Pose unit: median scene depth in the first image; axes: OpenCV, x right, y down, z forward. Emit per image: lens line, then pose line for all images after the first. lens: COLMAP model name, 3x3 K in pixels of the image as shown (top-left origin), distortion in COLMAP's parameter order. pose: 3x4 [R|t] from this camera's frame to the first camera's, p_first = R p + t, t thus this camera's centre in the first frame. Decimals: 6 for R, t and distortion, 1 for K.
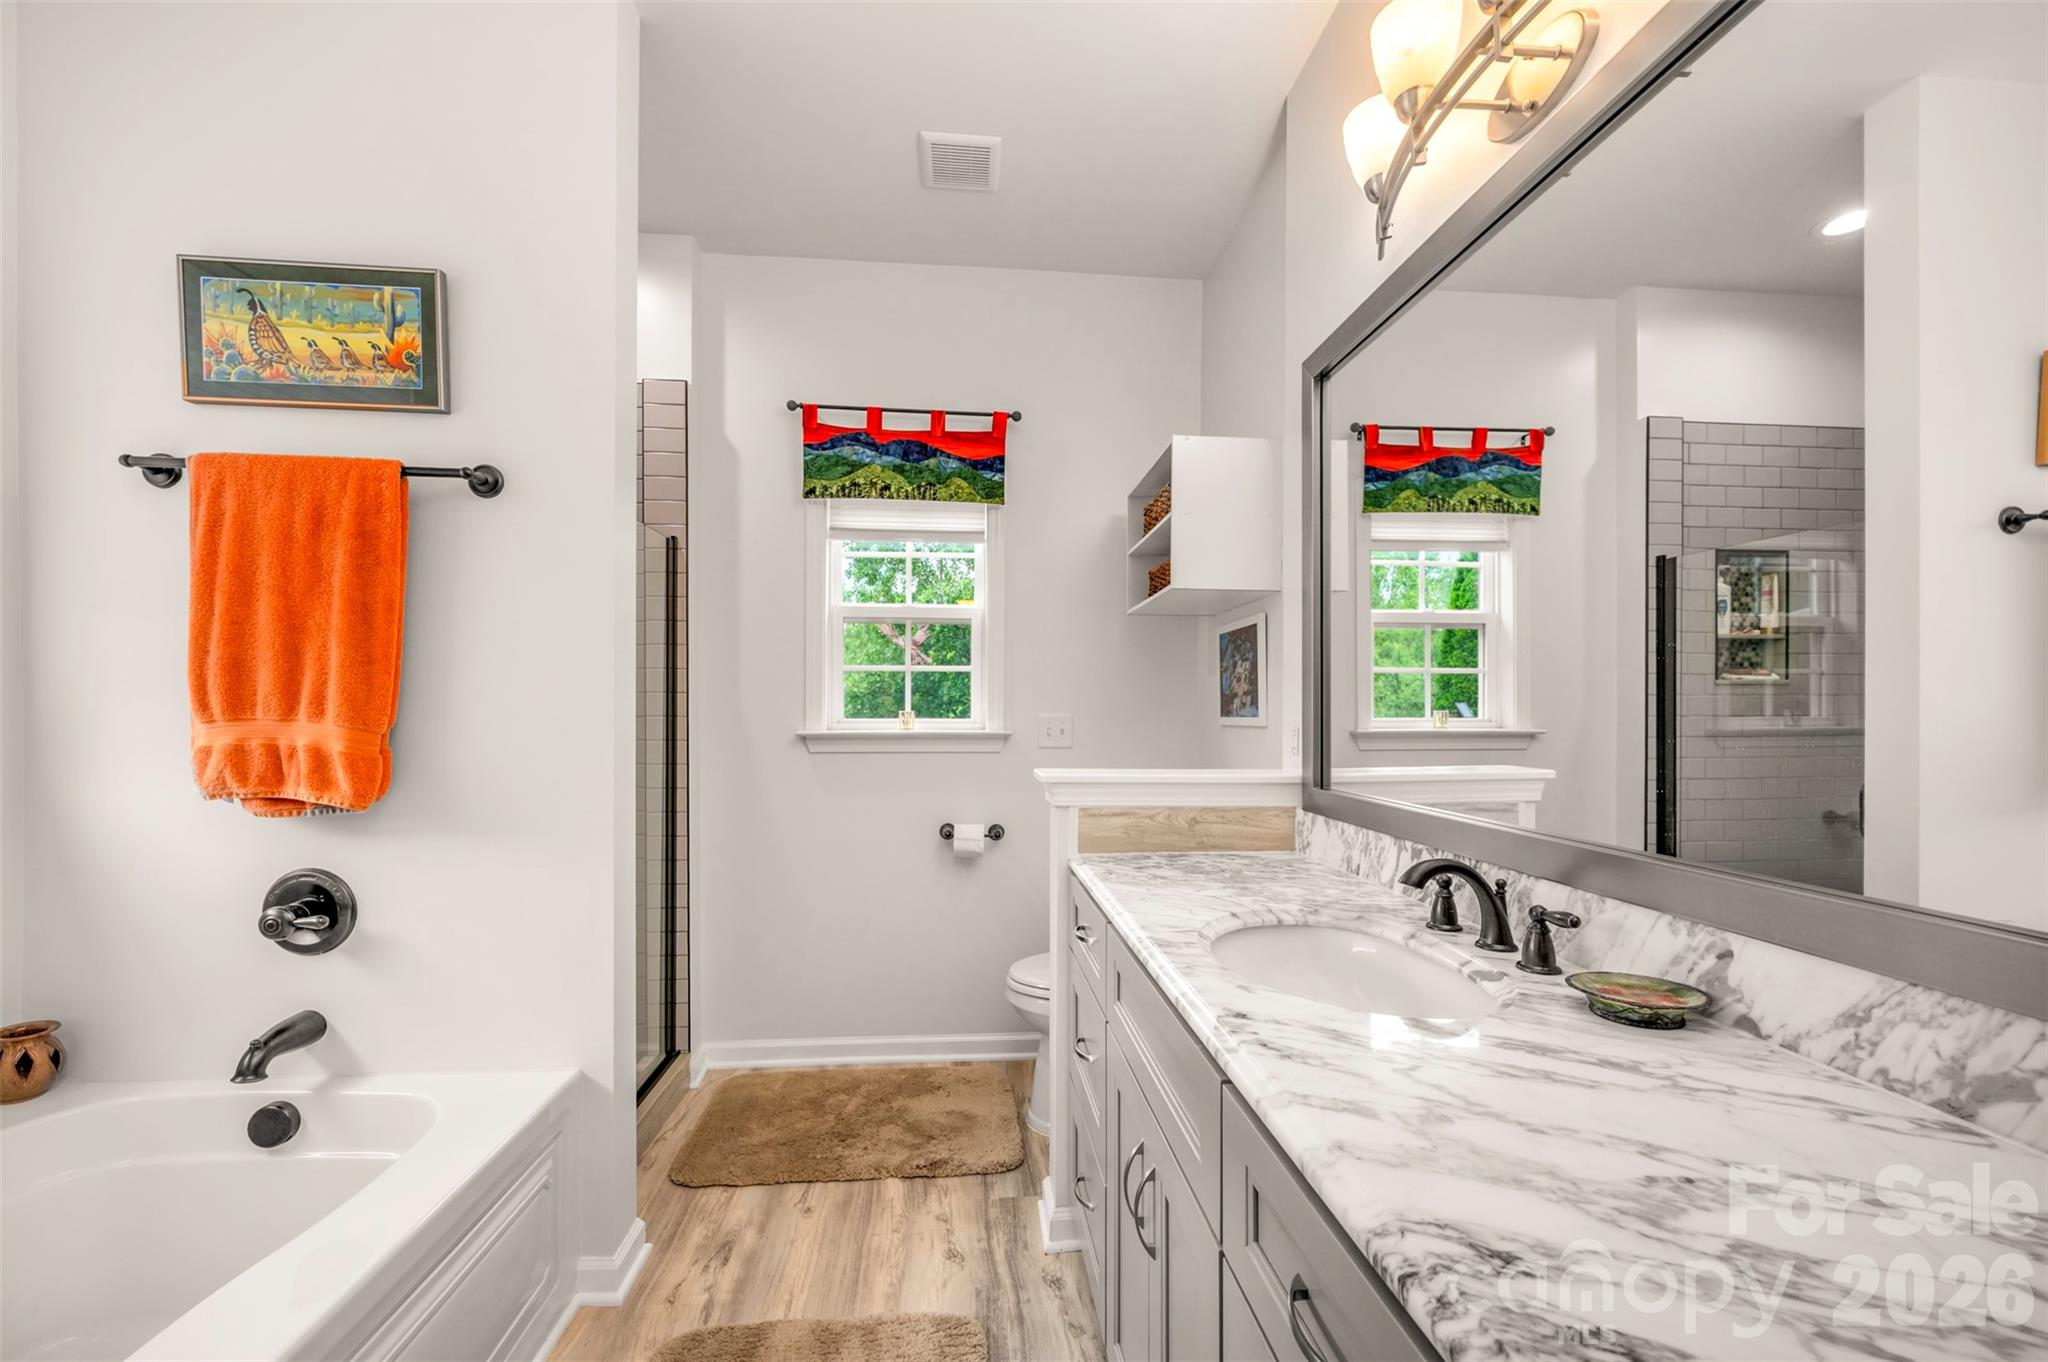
lens RADIAL K [[817.1, 0, 1019.9], [0, 817.1, 712.6], [0, 0, 1]] dist [-0.001711, 0.000409]
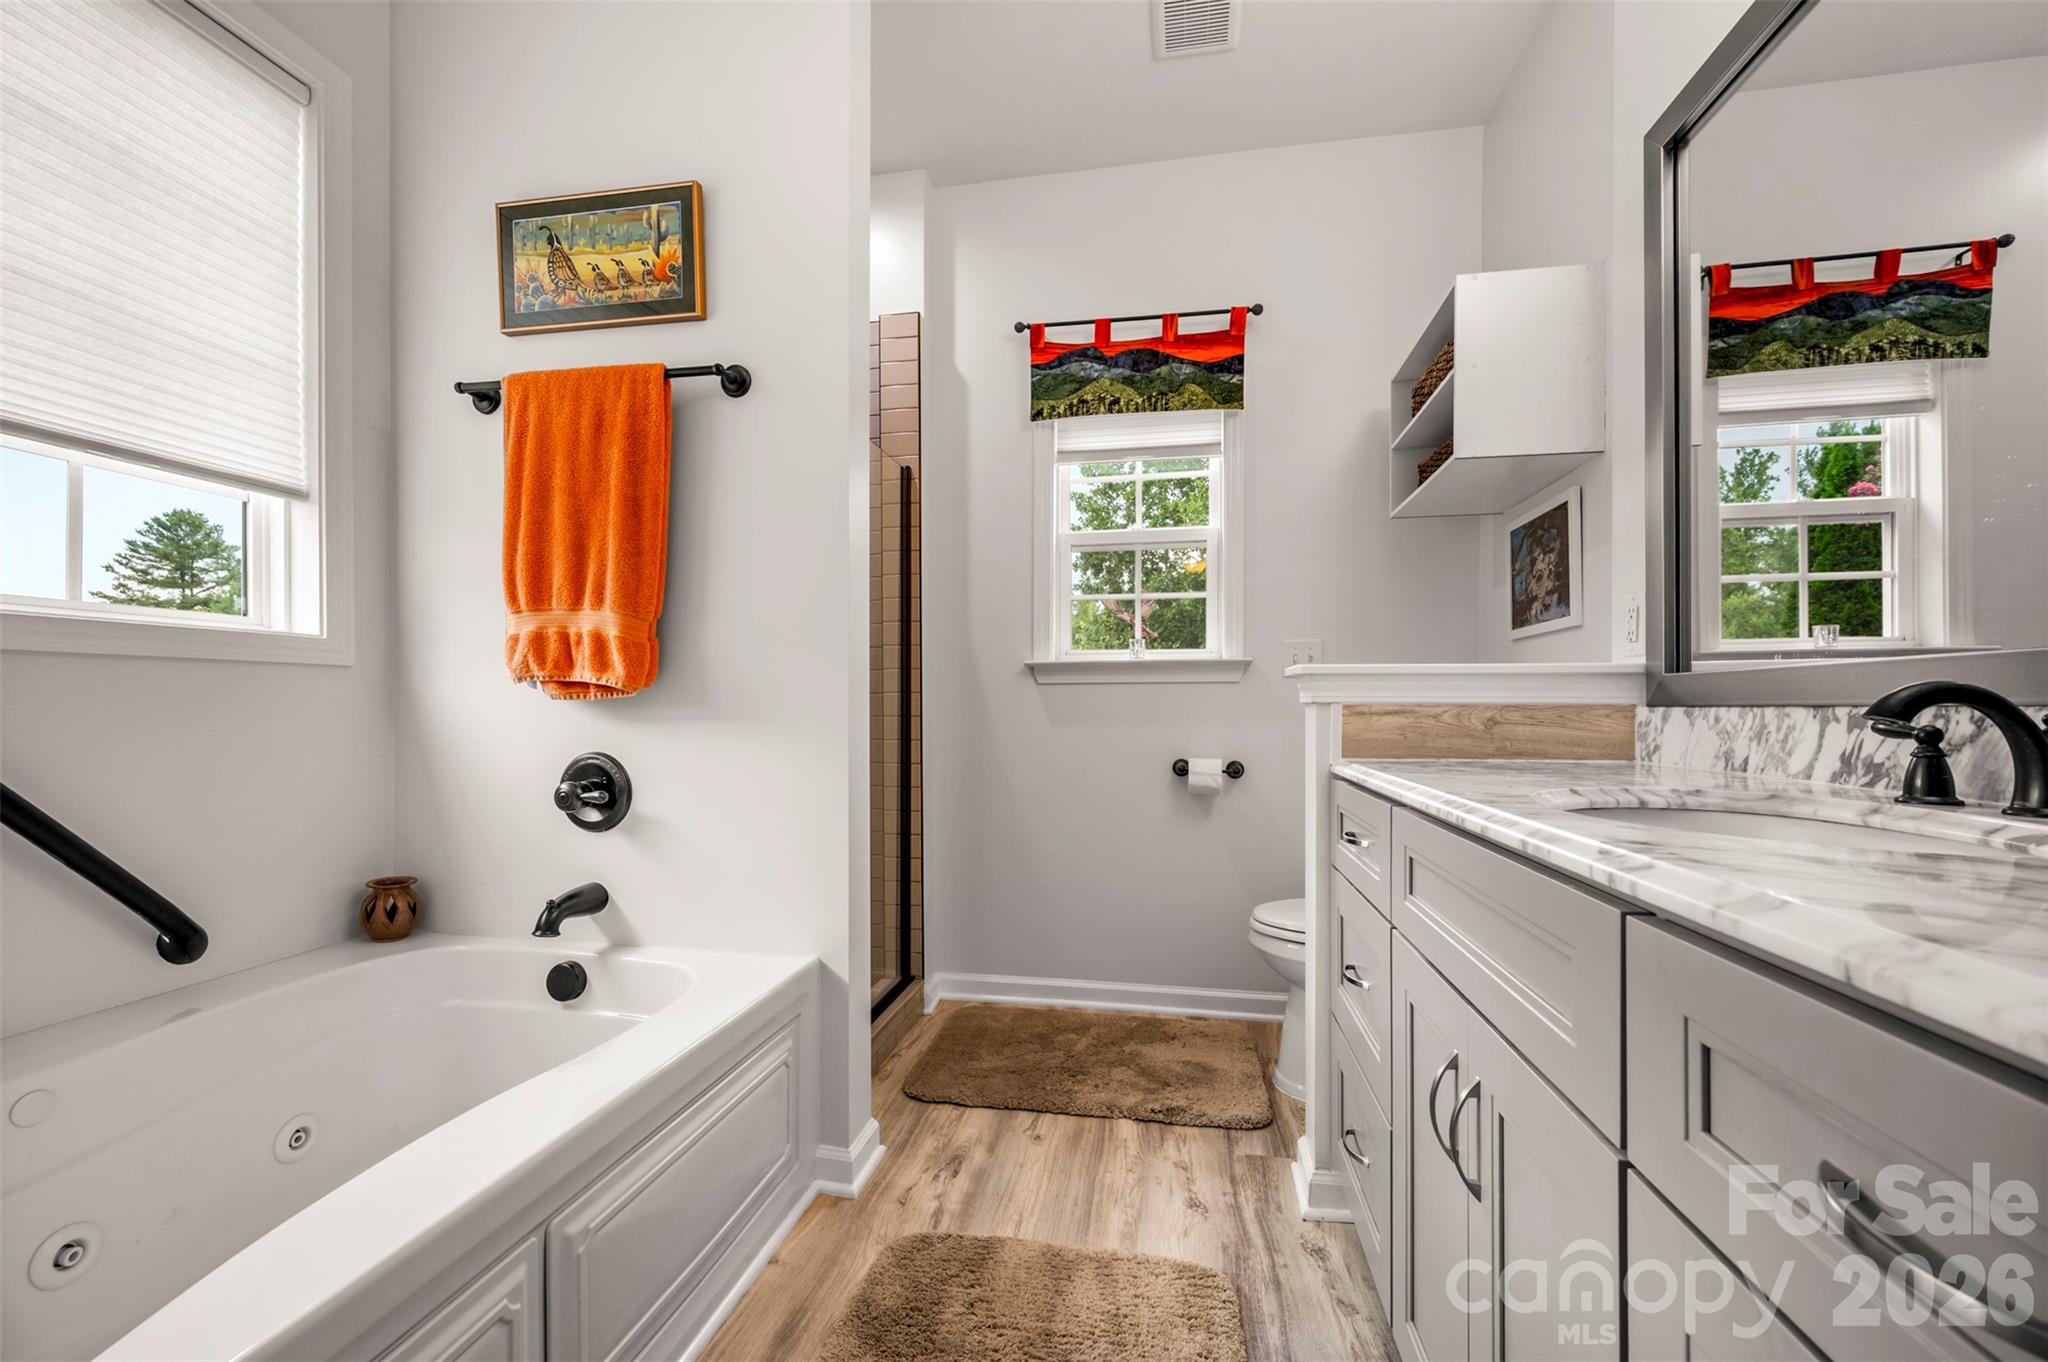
lens RADIAL K [[817.1, 0, 1026.5], [0, 817.1, 702.2], [0, 0, 1]] dist [-0.001711, 0.000409]
pose [[0.965267, -0.002931, -0.261248, -0.020732], [0.002190, 0.999993, -0.003129, 0.098295], [0.261255, 0.002449, 0.965267, 0.072986]]
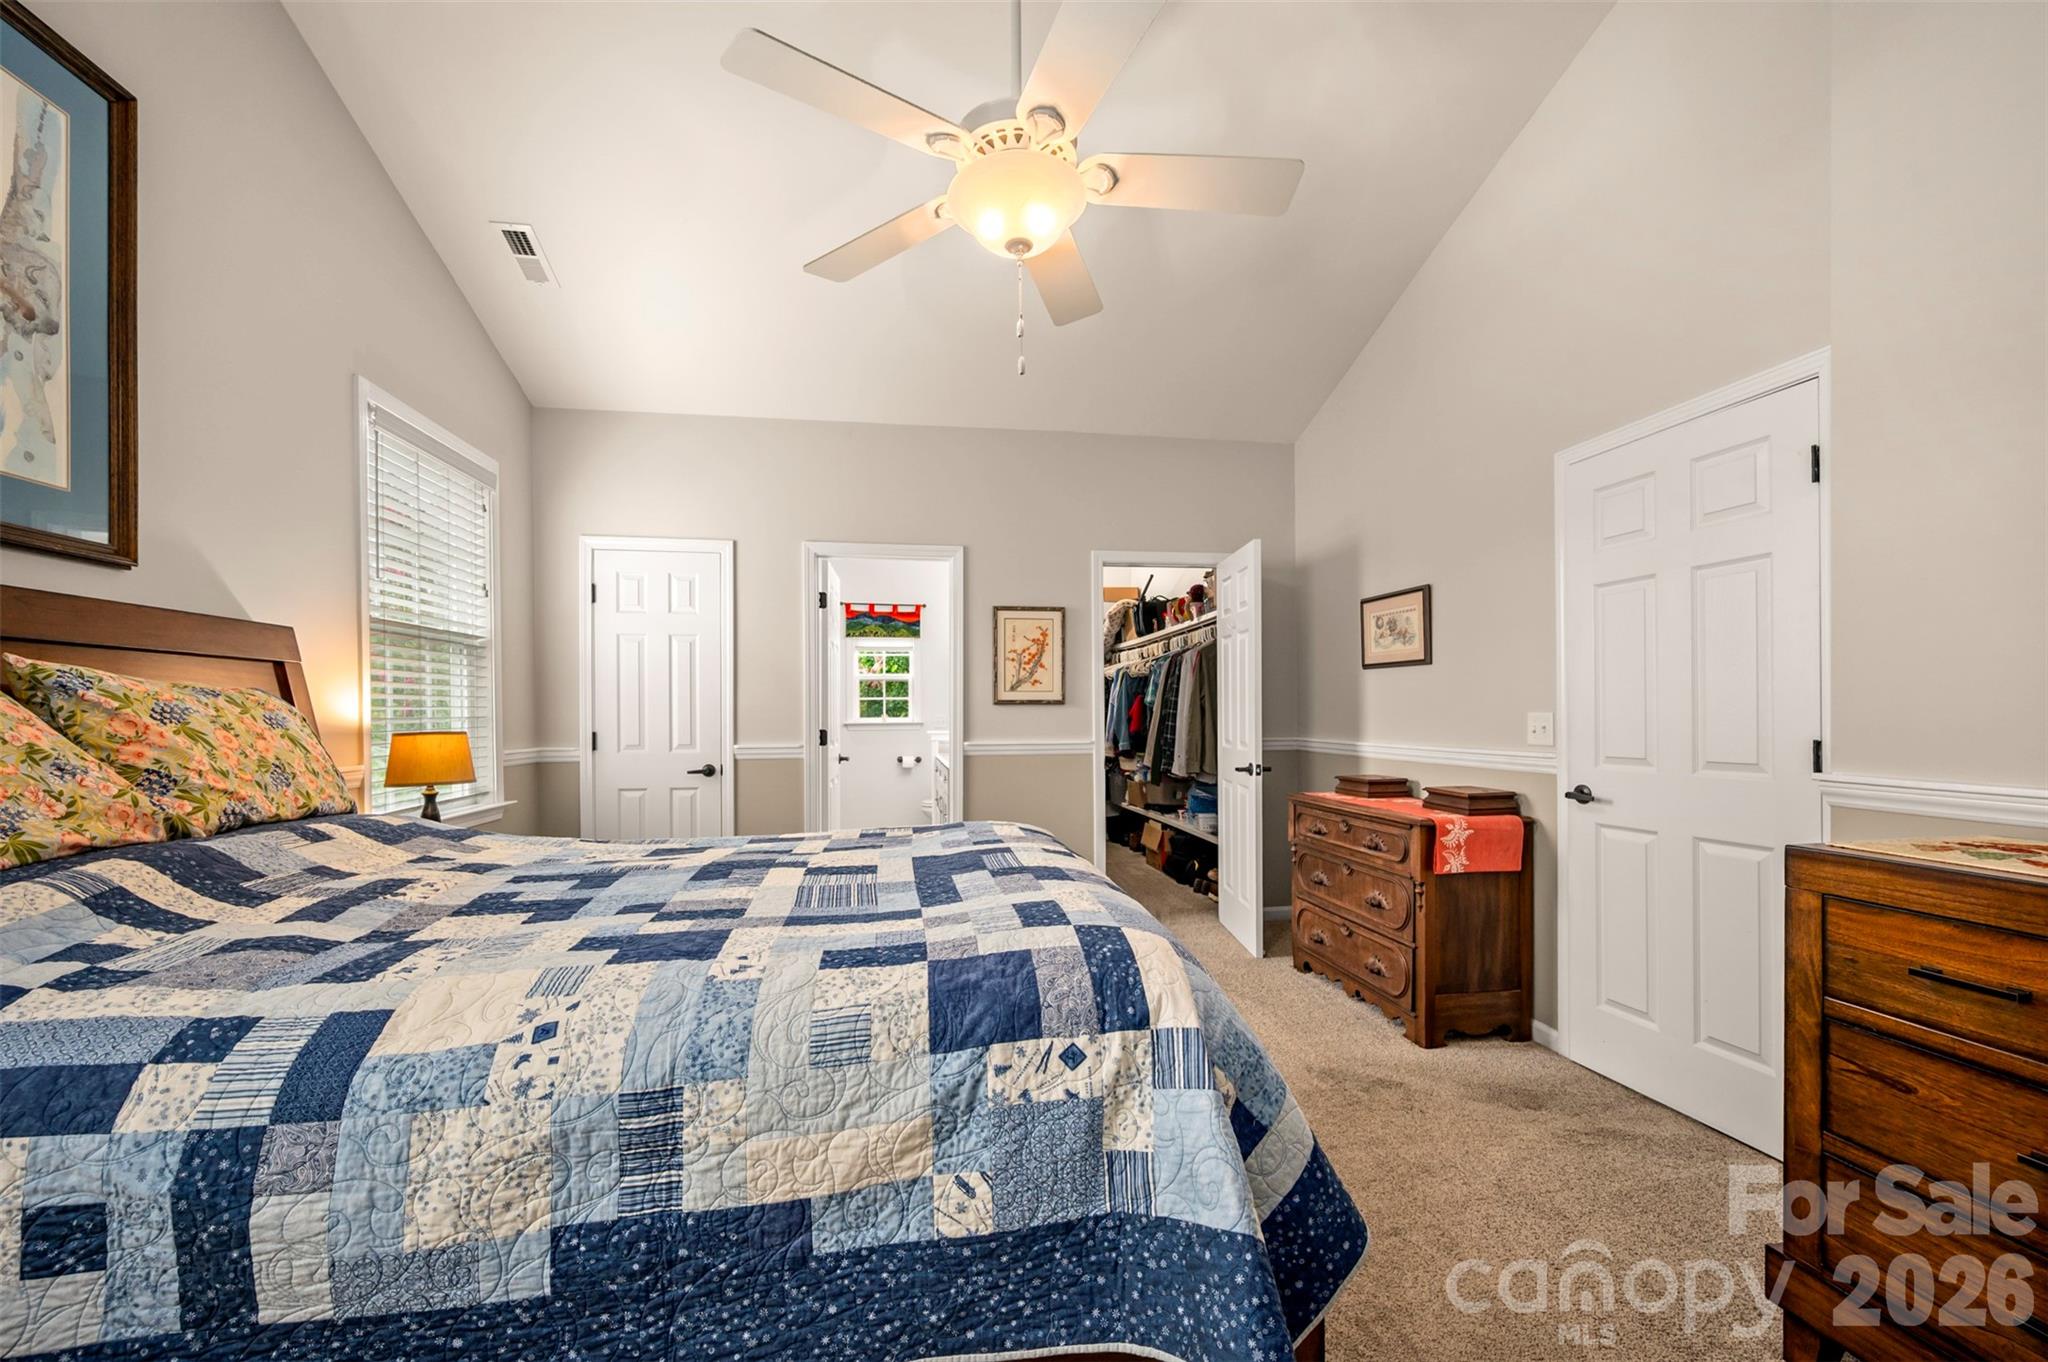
lens RADIAL K [[817.1, 0, 1017.3], [0, 817.1, 702.0], [0, 0, 1]] dist [-0.001711, 0.000409]
pose [[0.997448, -0.011925, 0.070400, 0.142363], [0.012486, 0.999894, -0.007537, -0.023646], [-0.070303, 0.008397, 0.997490, -2.248208]]
